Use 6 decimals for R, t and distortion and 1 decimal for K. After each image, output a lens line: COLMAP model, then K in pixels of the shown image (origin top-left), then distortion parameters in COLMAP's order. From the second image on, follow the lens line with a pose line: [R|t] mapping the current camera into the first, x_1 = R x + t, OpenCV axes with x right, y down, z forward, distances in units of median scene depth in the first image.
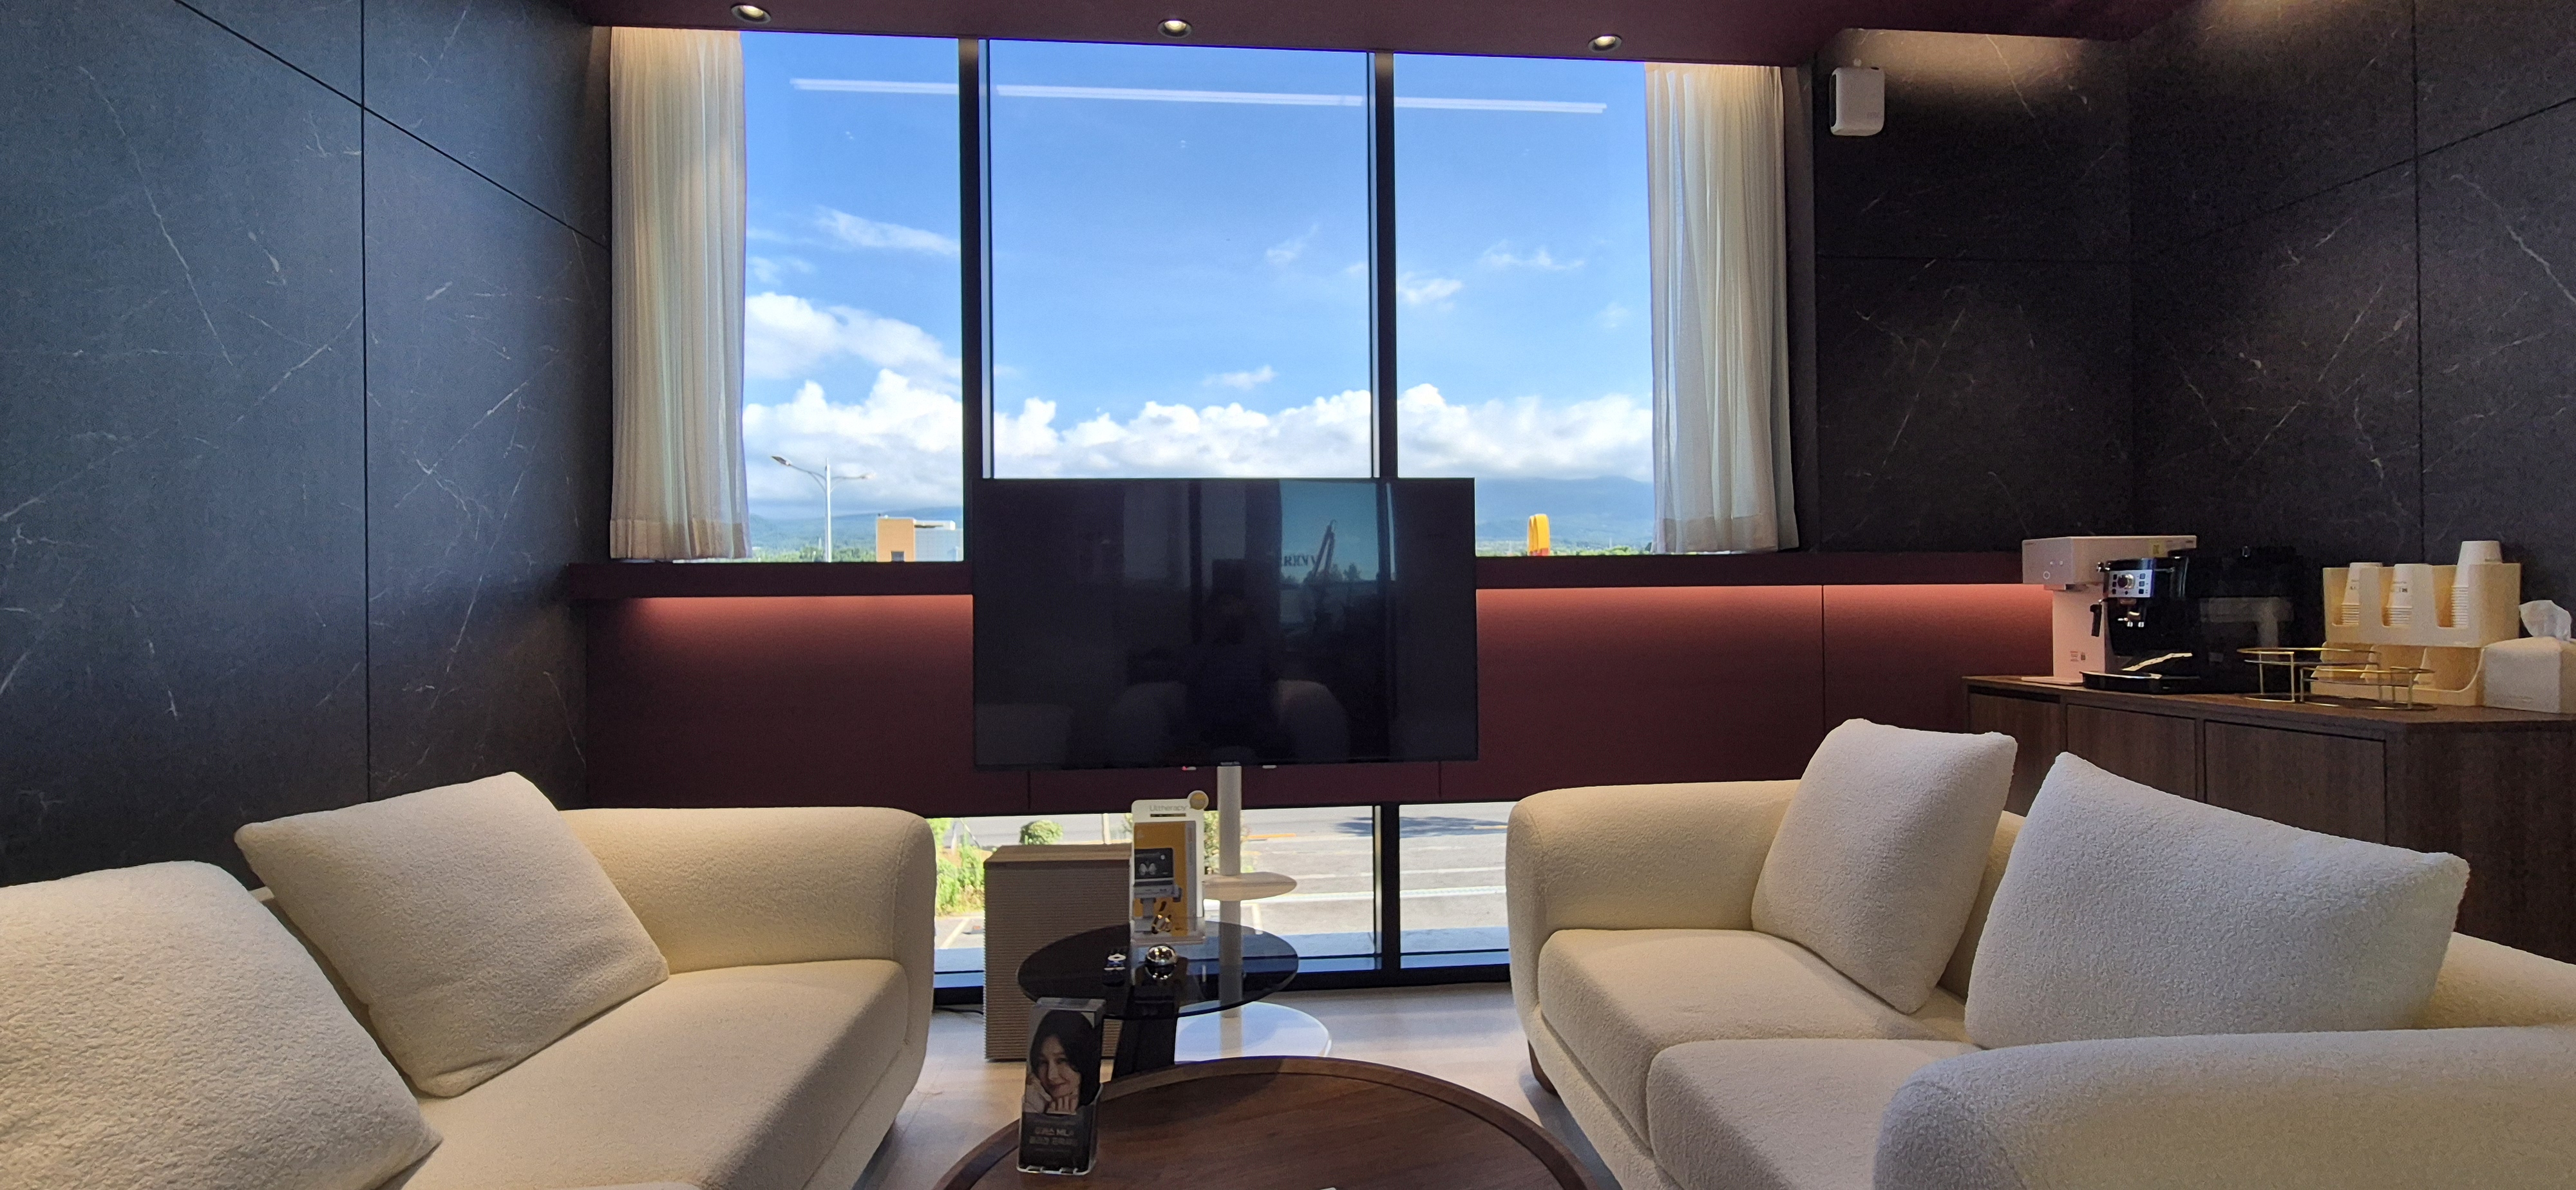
lens RADIAL K [[1044.4, 0, 1288.0], [0, 1044.4, 595.0], [0, 0, 1]] dist [-0.008385, -0.000256]
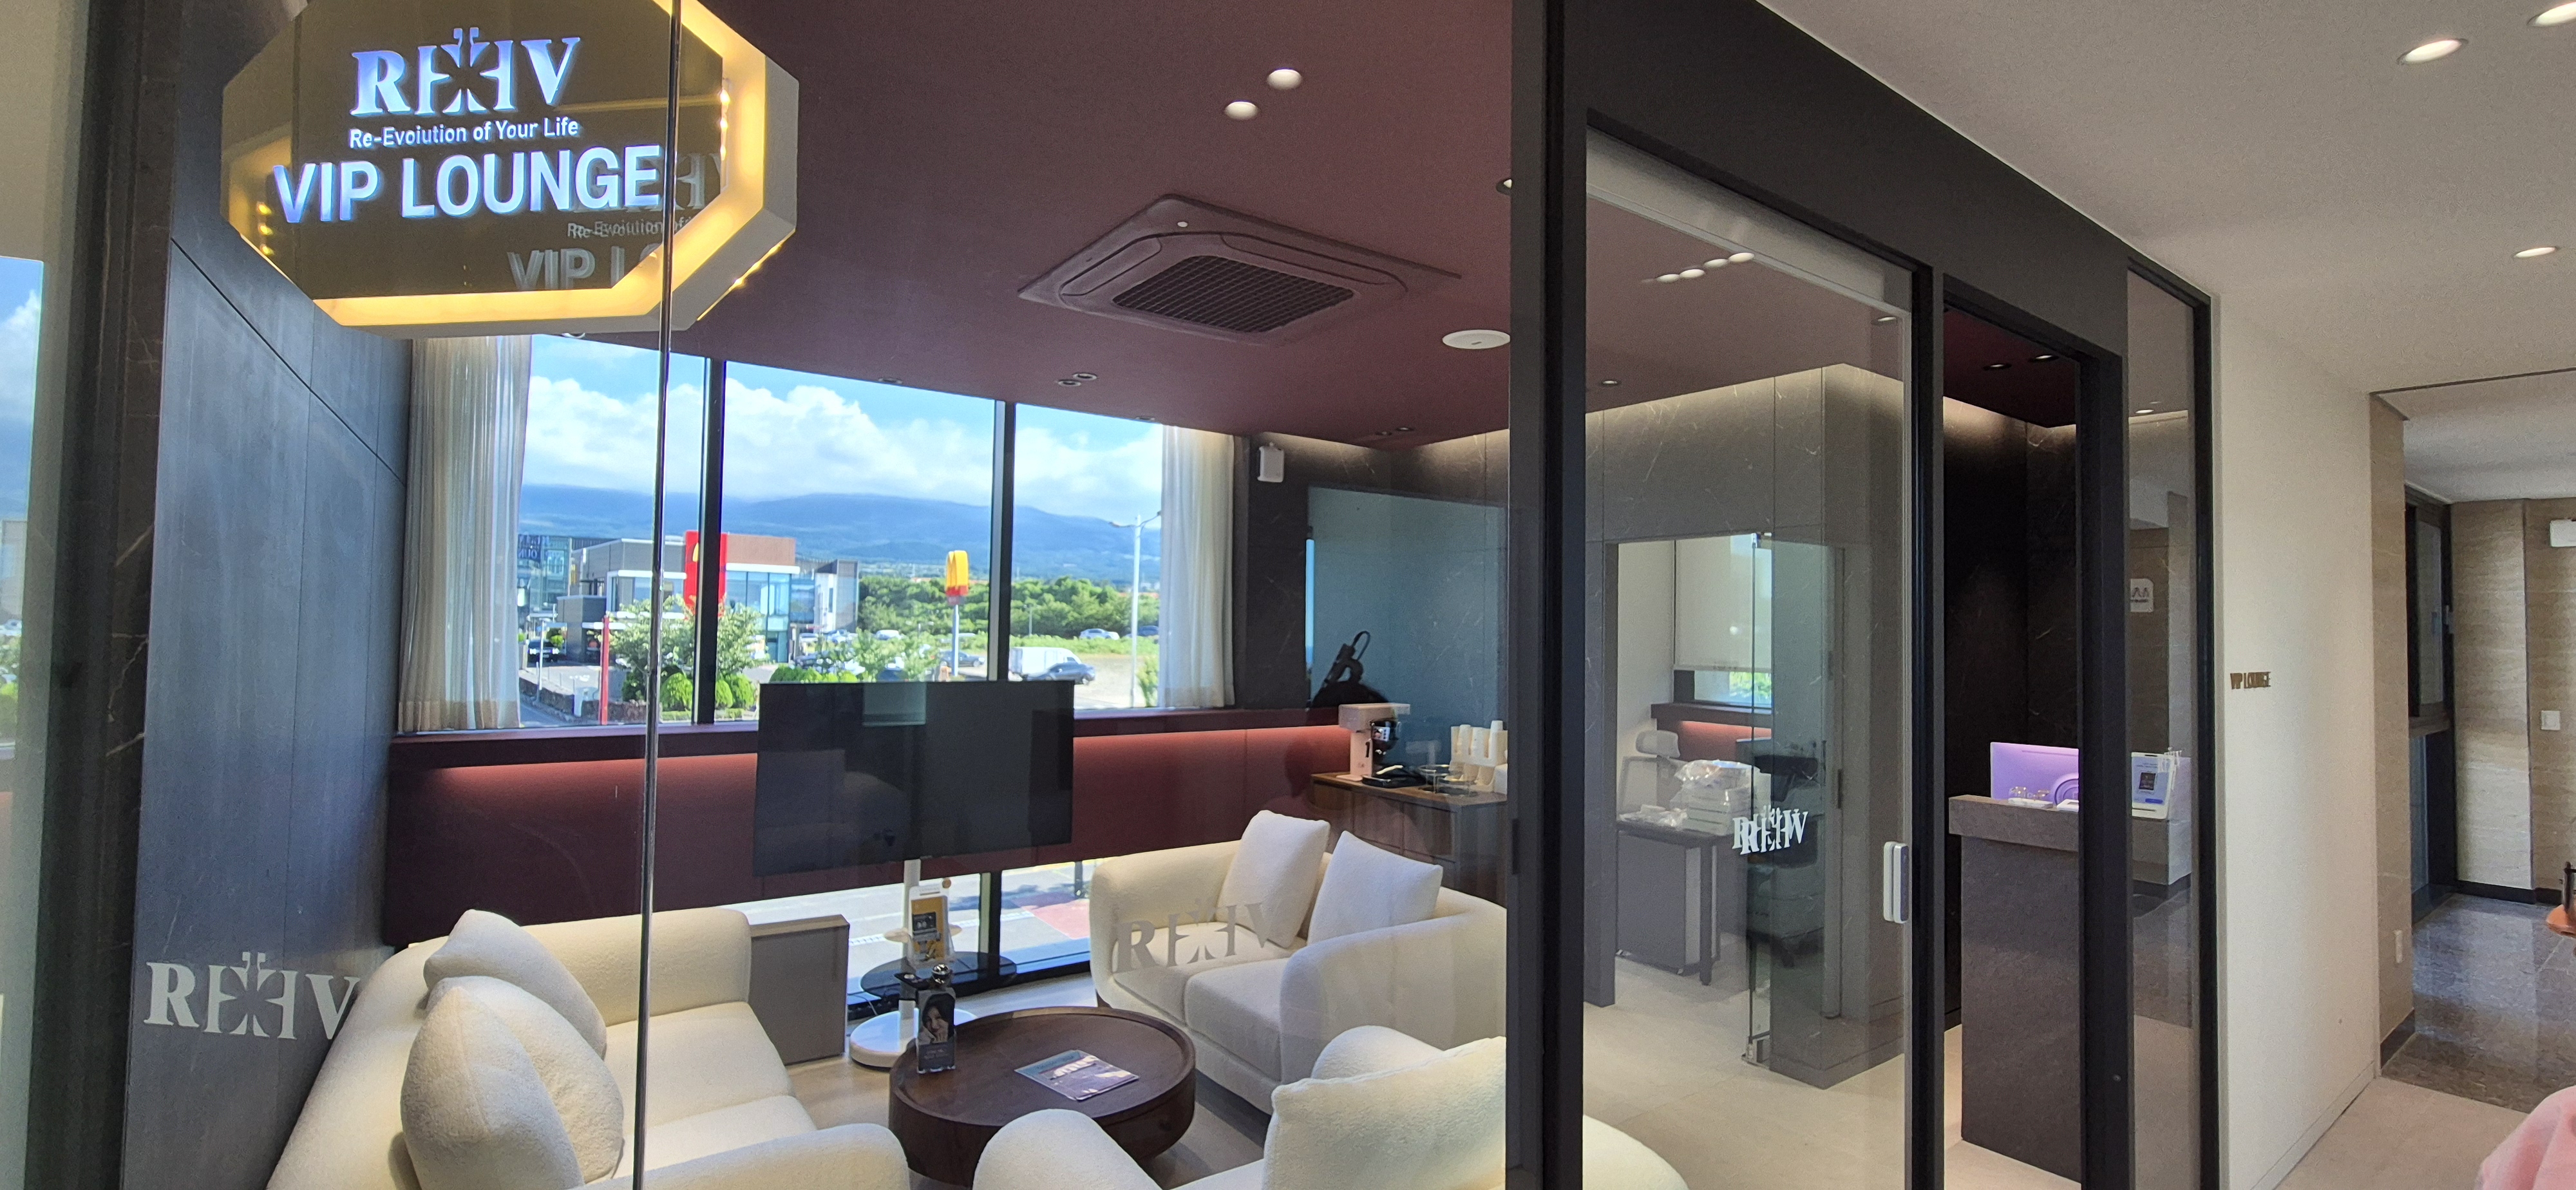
lens RADIAL K [[1044.4, 0, 1288.0], [0, 1044.4, 595.0], [0, 0, 1]] dist [-0.008385, -0.000256]
pose [[0.854921, 0.043069, 0.516967, -0.433034], [-0.023471, 0.998739, -0.044390, -0.189240], [-0.518227, 0.025816, 0.854853, -0.687100]]
